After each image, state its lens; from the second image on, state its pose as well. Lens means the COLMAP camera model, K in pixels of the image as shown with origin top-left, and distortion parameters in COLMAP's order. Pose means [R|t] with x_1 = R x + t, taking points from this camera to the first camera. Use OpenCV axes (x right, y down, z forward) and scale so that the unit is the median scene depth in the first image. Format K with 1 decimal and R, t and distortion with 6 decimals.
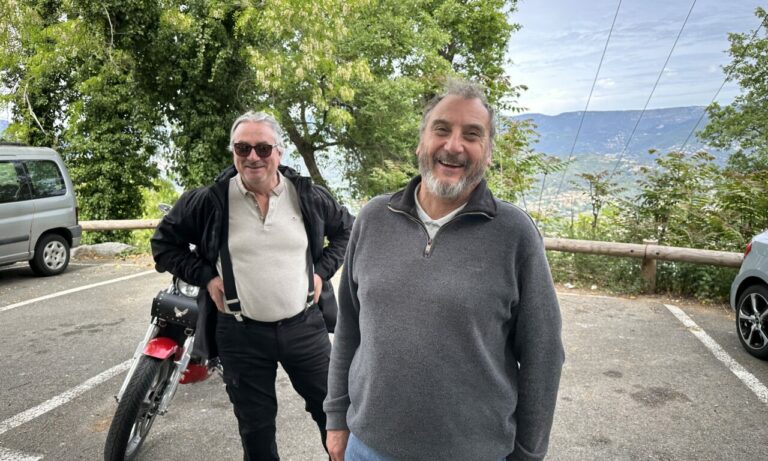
lens RADIAL K [[537.7, 0, 378.9], [0, 537.7, 233.4], [0, 0, 1]] dist [-0.013365, -0.007703]
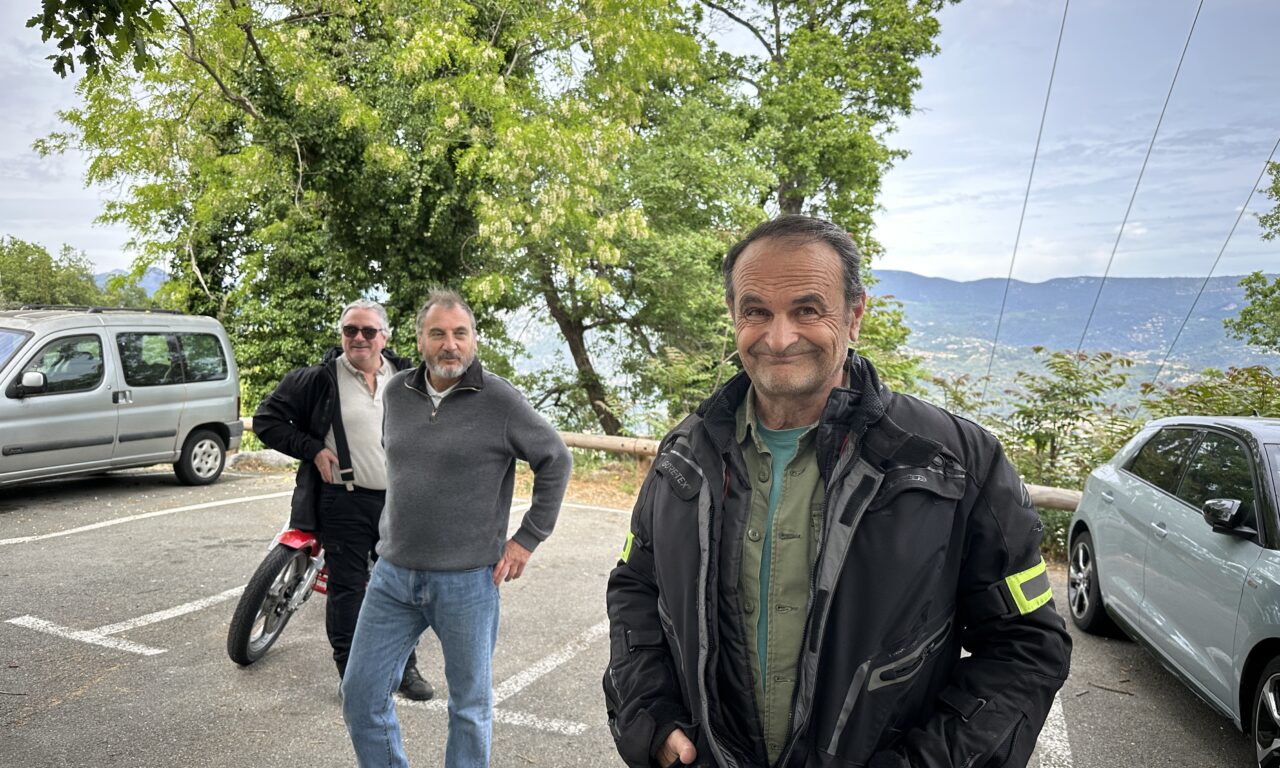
lens RADIAL K [[896.1, 0, 637.7], [0, 896.1, 391.2], [0, 0, 1]] dist [-0.013365, -0.007703]
pose [[0.993406, 0.038745, -0.107902, 0.106545], [-0.047812, 0.995422, -0.082758, 0.016789], [0.104201, 0.087372, 0.990711, -0.157493]]
